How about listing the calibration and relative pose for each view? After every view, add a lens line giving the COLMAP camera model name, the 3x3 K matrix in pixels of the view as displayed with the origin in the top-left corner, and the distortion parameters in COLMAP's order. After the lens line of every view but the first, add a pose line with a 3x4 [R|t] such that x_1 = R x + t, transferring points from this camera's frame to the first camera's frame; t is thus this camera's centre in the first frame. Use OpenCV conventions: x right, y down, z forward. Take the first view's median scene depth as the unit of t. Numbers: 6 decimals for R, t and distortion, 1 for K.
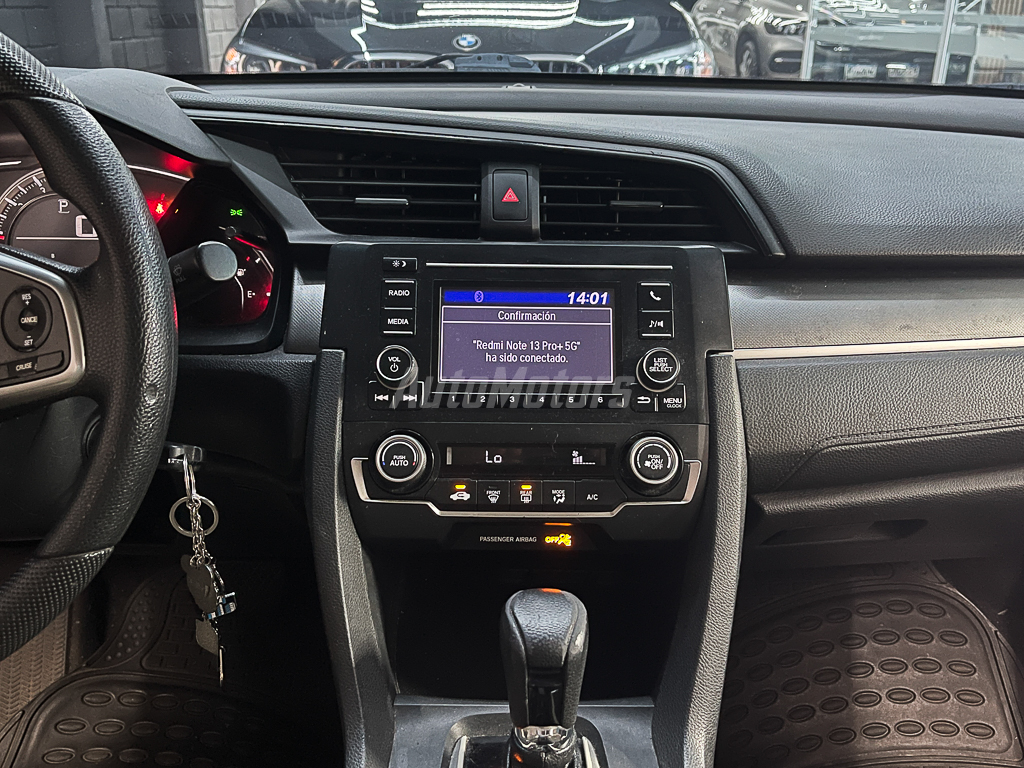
lens RADIAL K [[948.2, 0, 519.4], [0, 948.2, 393.2], [0, 0, 1]] dist [0.075691, -0.105627]
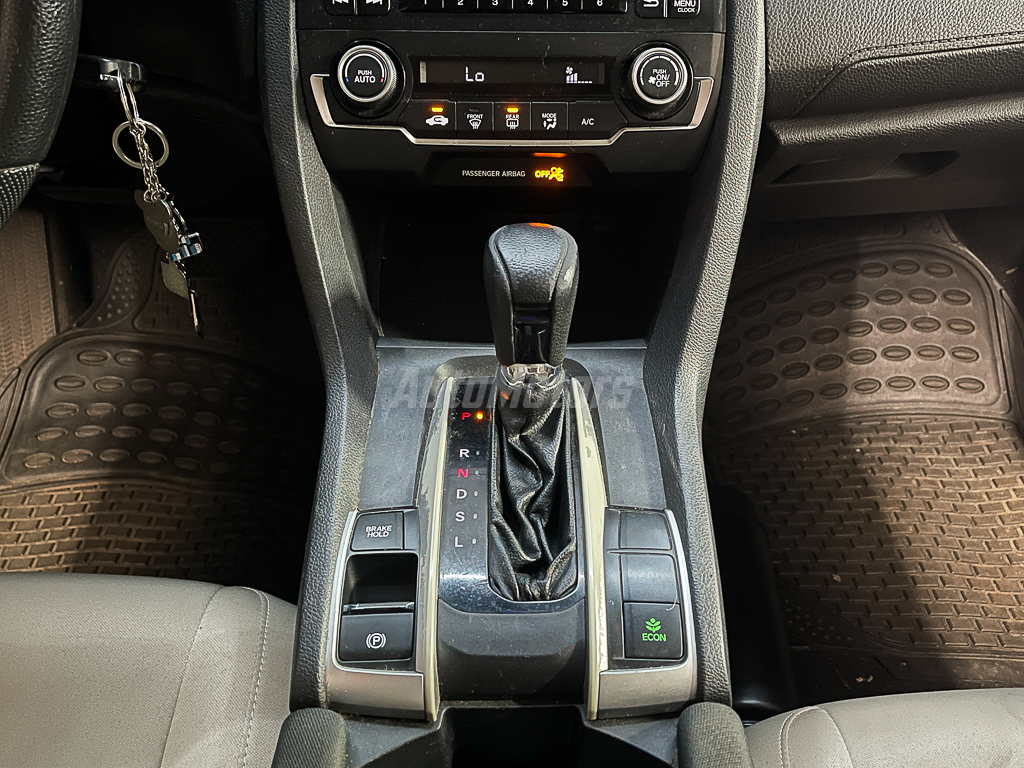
lens RADIAL K [[958.4, 0, 527.2], [0, 958.4, 400.8], [0, 0, 1]] dist [0.025915, 0.005725]
pose [[0.999989, -0.002996, 0.003527, 0.016164], [0.001662, 0.943812, 0.330479, 0.056907], [-0.004319, -0.330470, 0.943807, 0.070263]]
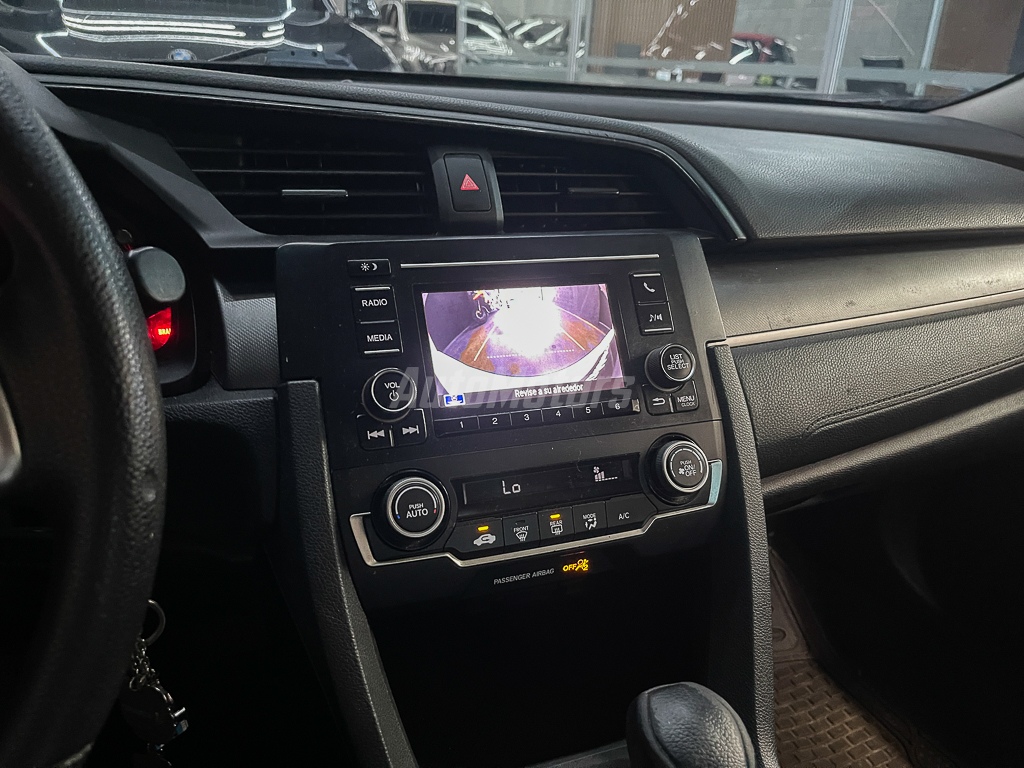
lens RADIAL K [[797.7, 0, 522.2], [0, 797.7, 387.4], [0, 0, 1]] dist [0.057693, -0.089857]
pose [[0.934729, -0.102416, 0.340284, -0.247289], [0.095956, 0.994741, 0.035808, -0.045571], [-0.342161, -0.000819, 0.939641, 0.311270]]
